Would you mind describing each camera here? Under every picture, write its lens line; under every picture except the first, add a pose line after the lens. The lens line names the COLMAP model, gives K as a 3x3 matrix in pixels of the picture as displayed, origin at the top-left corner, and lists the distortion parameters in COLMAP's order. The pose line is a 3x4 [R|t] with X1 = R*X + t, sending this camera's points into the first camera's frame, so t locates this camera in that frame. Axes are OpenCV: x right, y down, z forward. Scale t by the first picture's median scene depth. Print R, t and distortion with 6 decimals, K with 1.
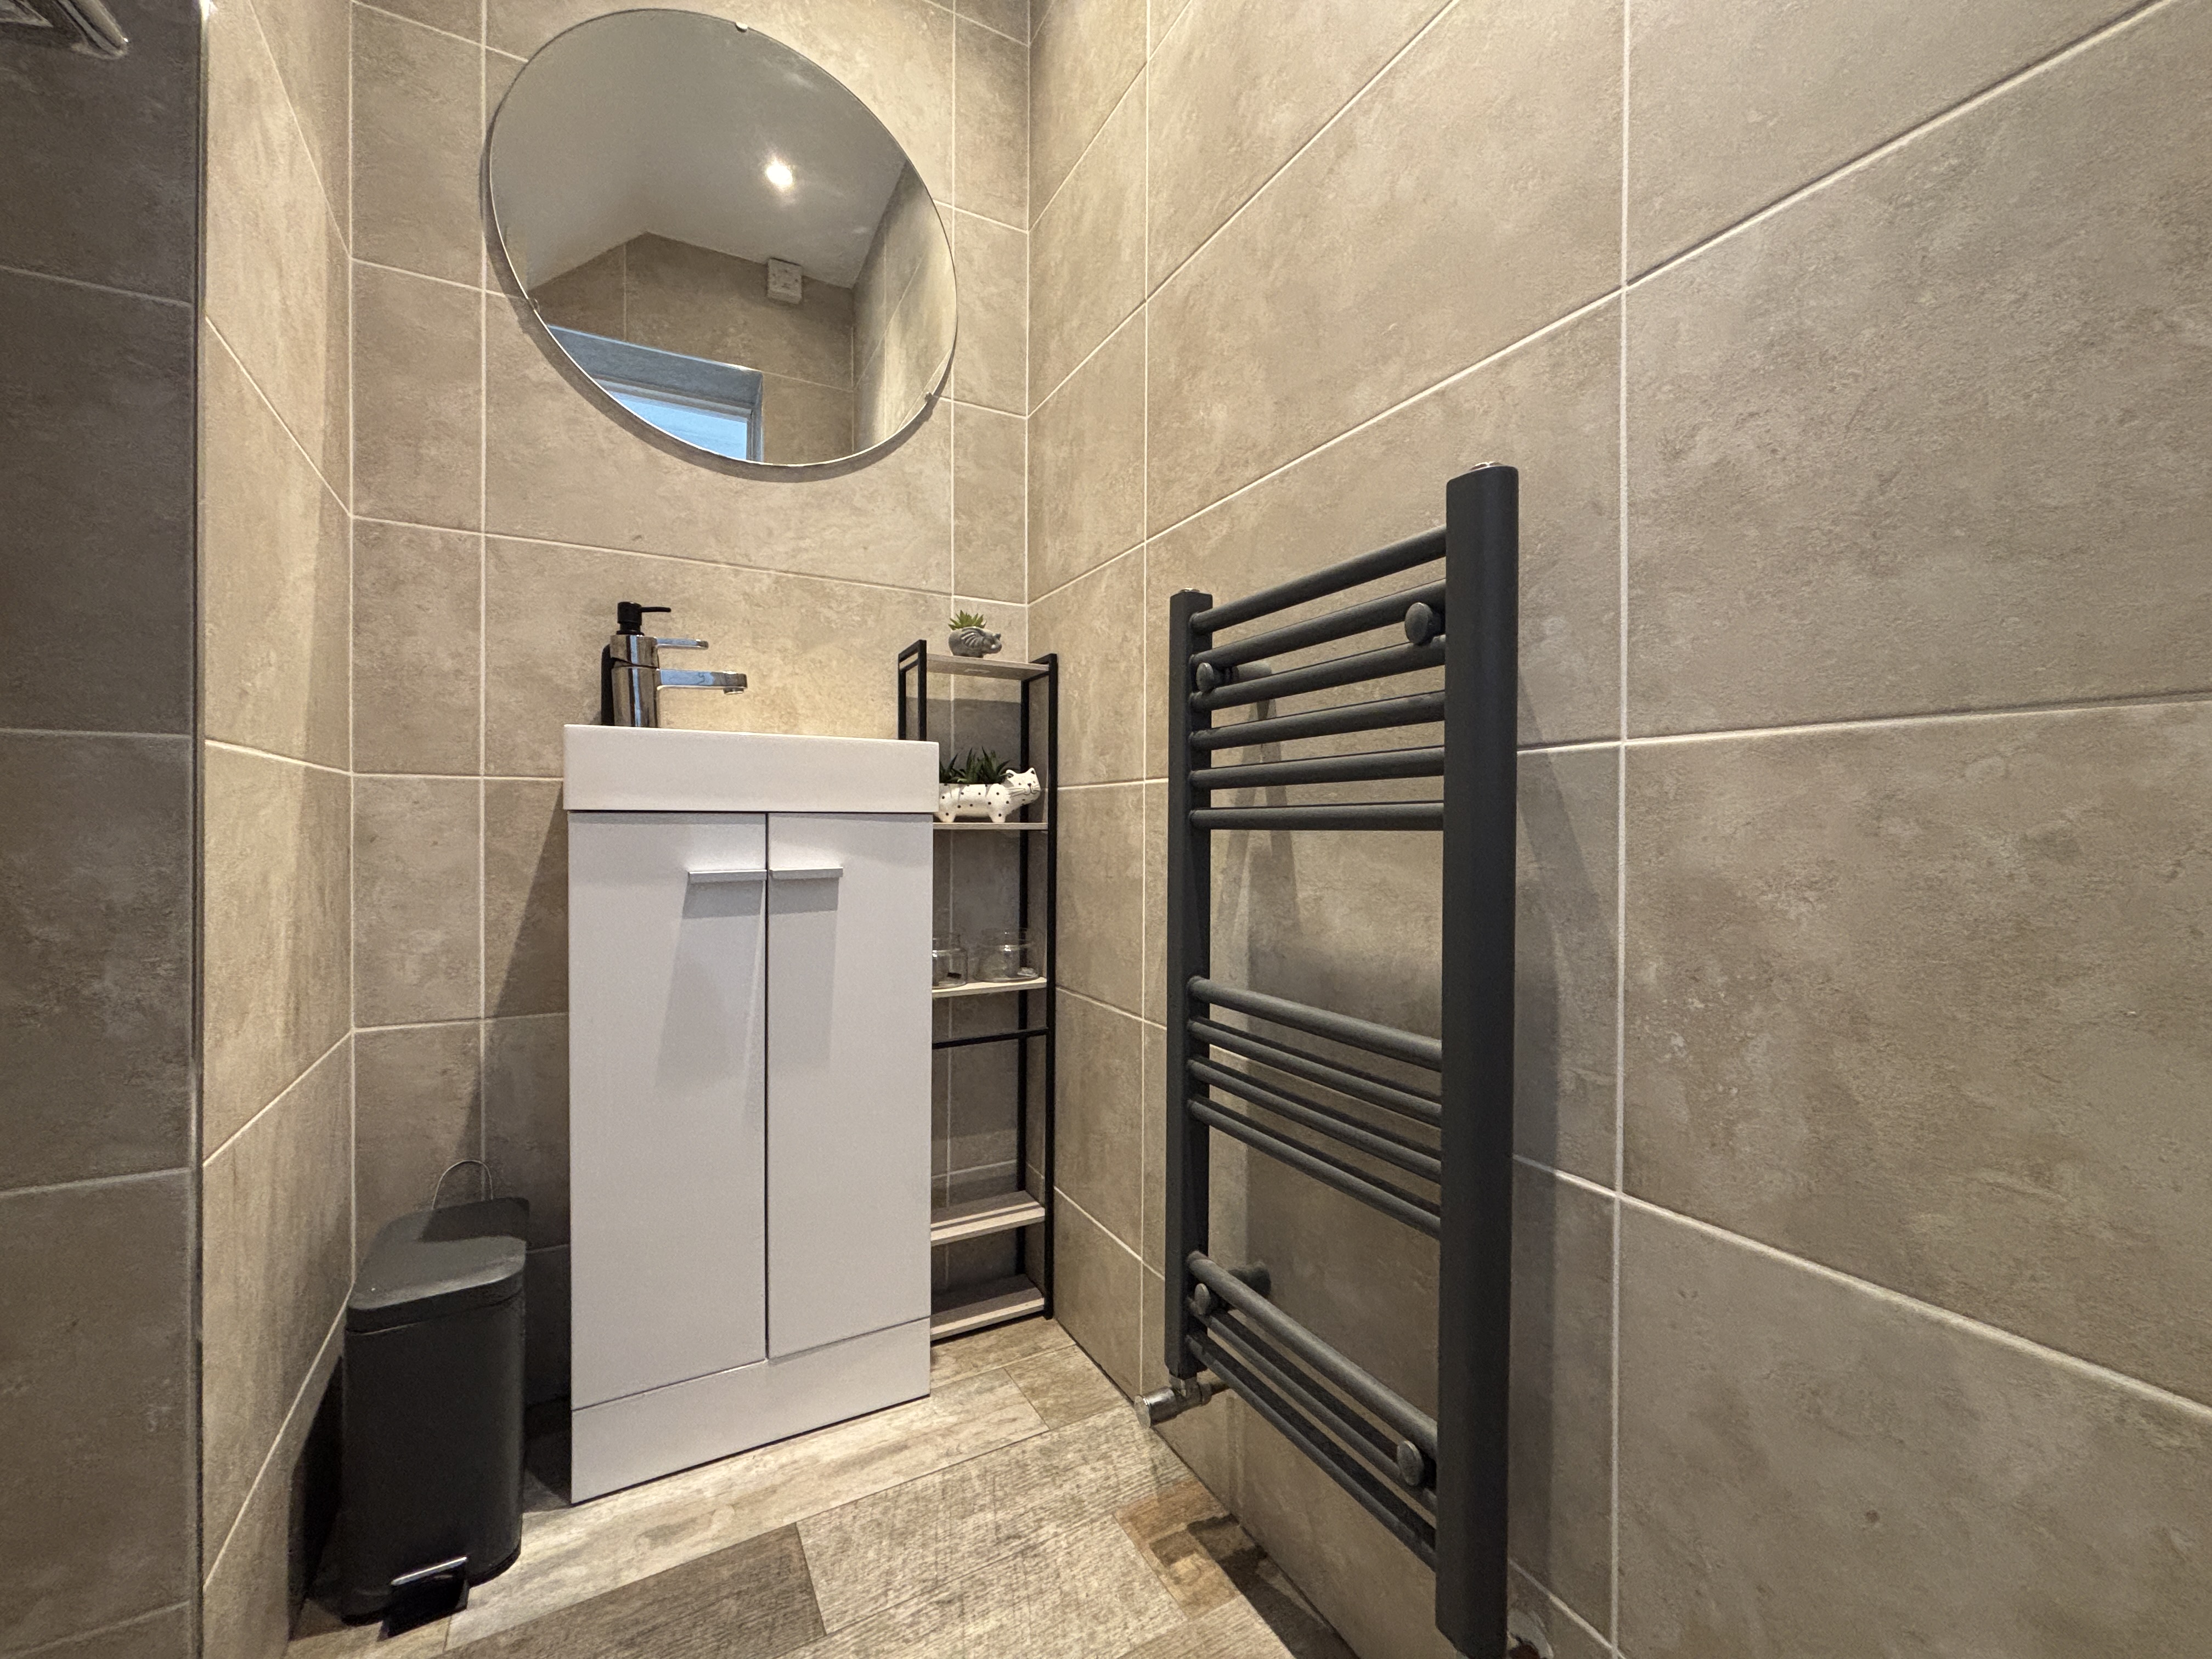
lens RADIAL K [[884.6, 0, 1106.8], [0, 884.6, 825.3], [0, 0, 1]] dist [-0.001985, 0.001090]
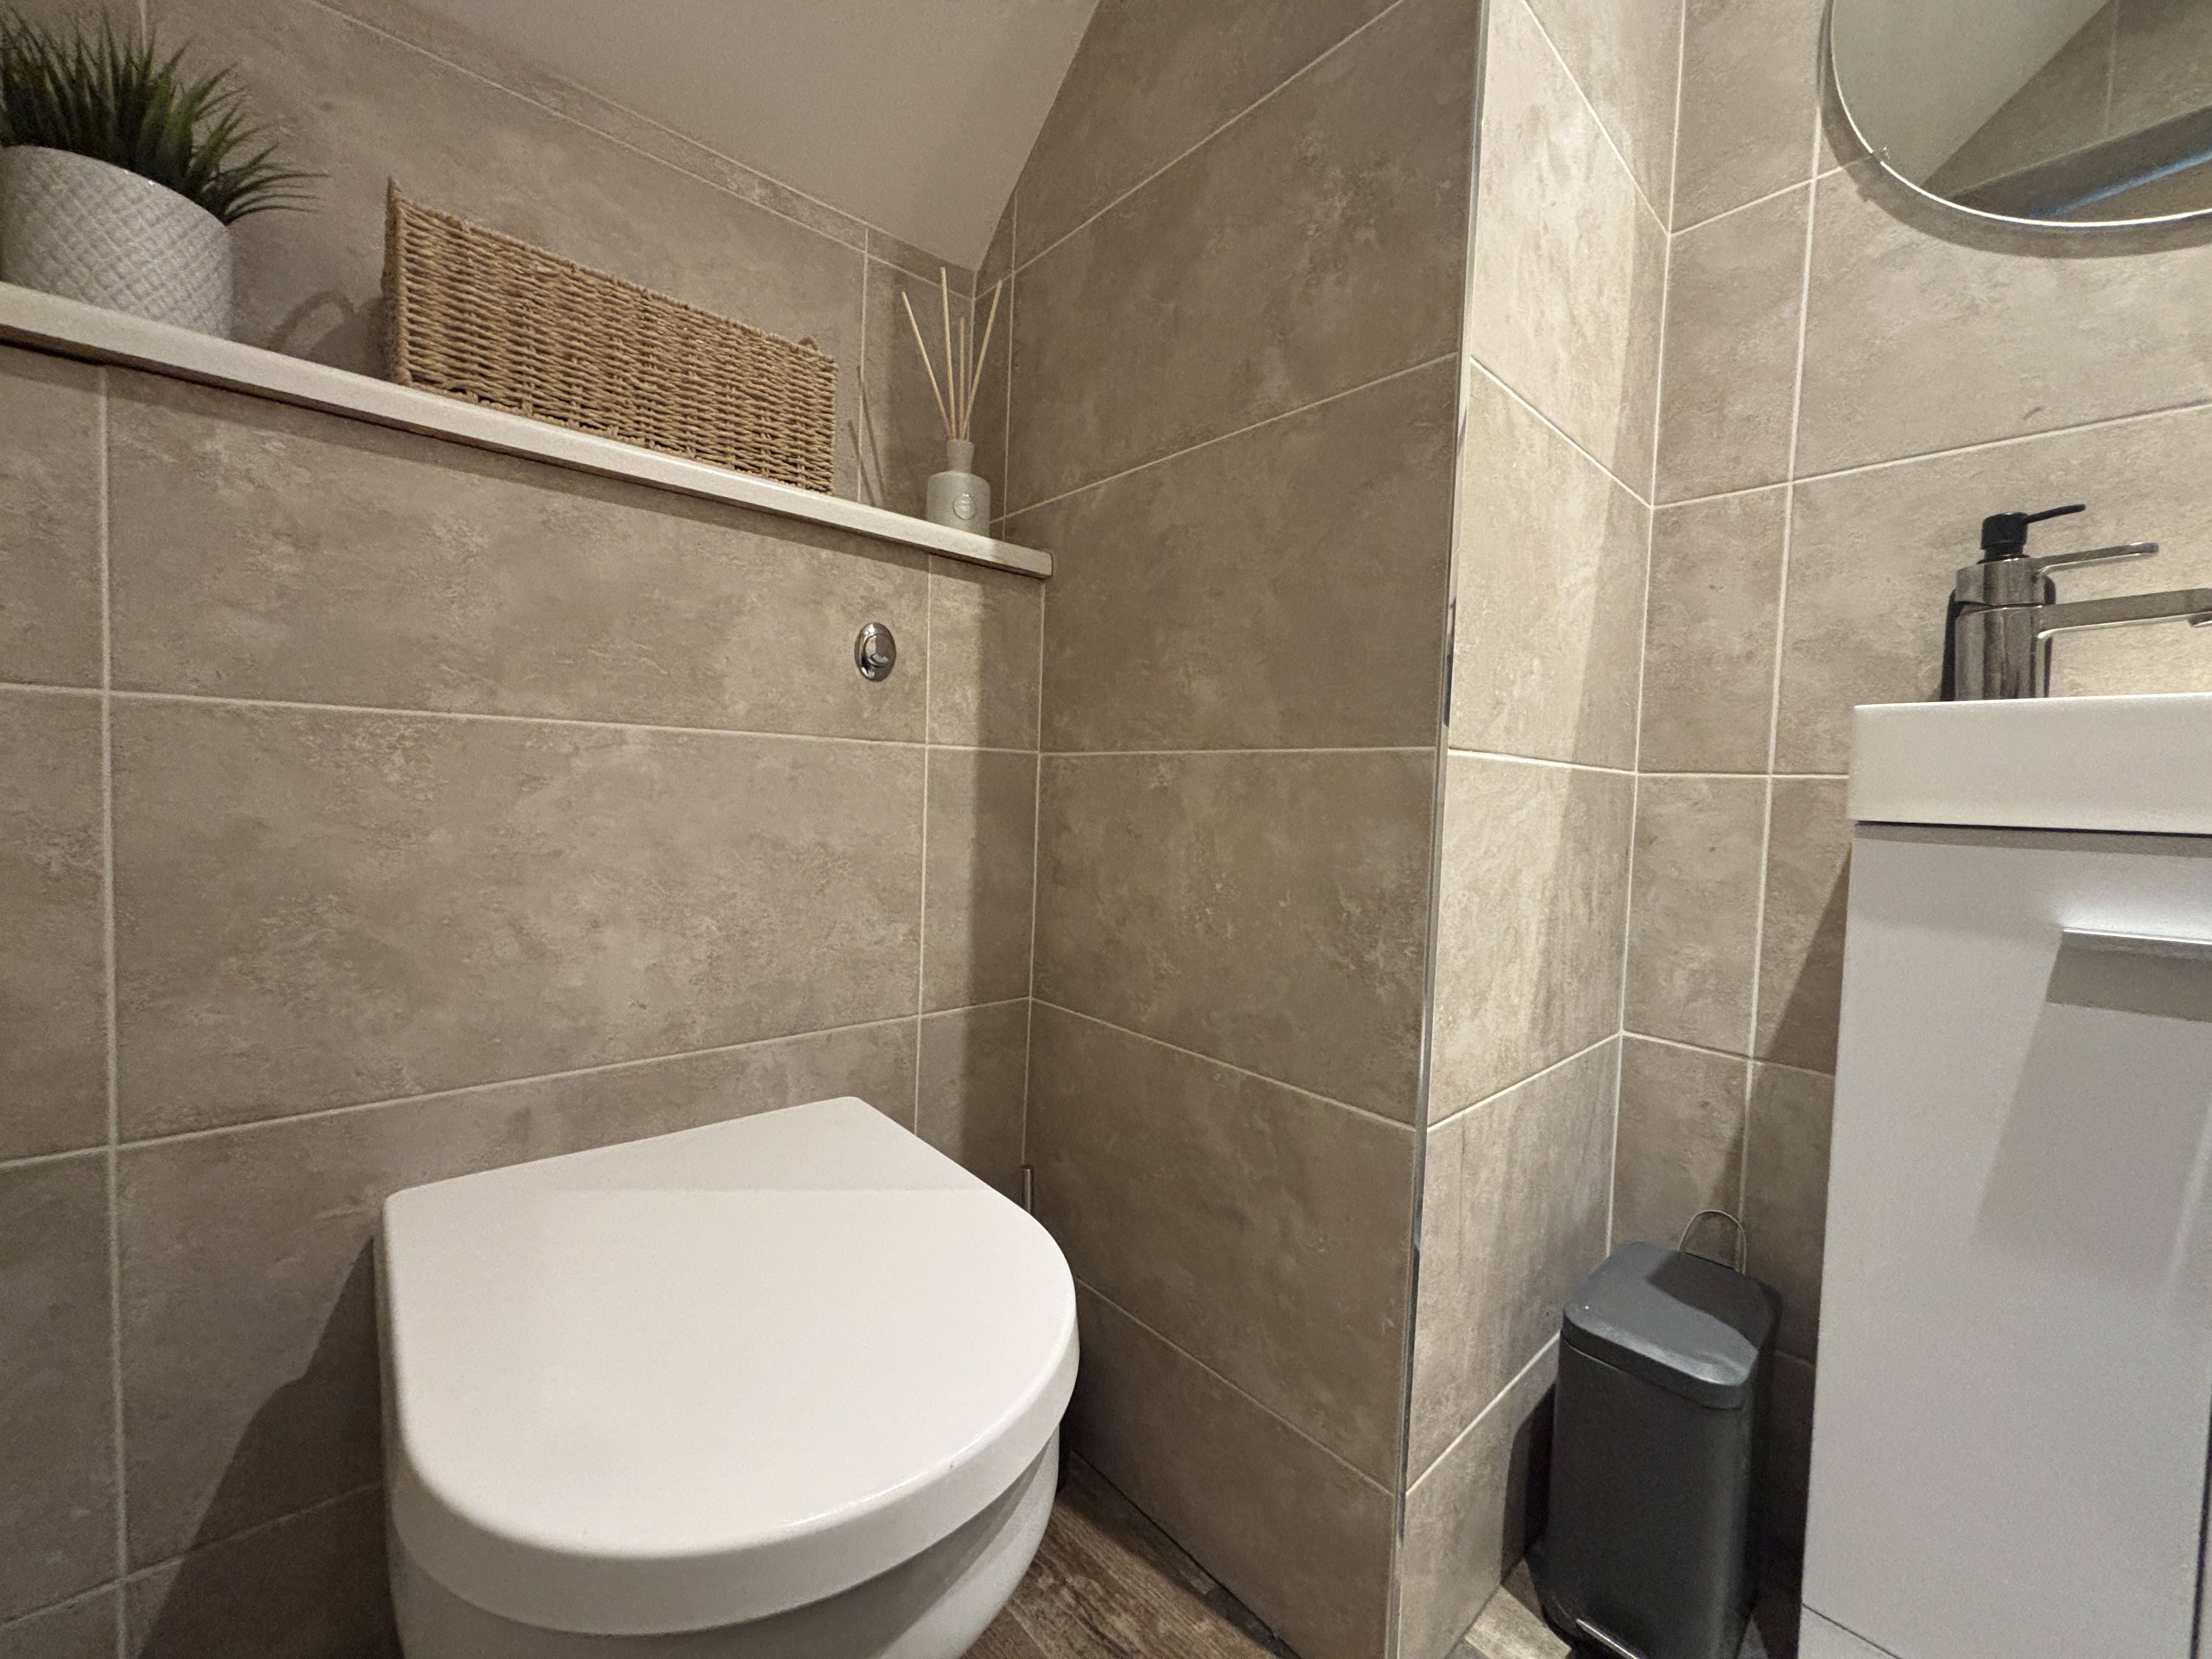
lens RADIAL K [[884.6, 0, 1115.0], [0, 884.6, 828.2], [0, 0, 1]] dist [-0.001985, 0.001090]
pose [[0.218287, 0.050410, -0.974582, -0.019952], [-0.034492, 0.998439, 0.043919, -0.021243], [0.975275, 0.024029, 0.219685, 0.223223]]
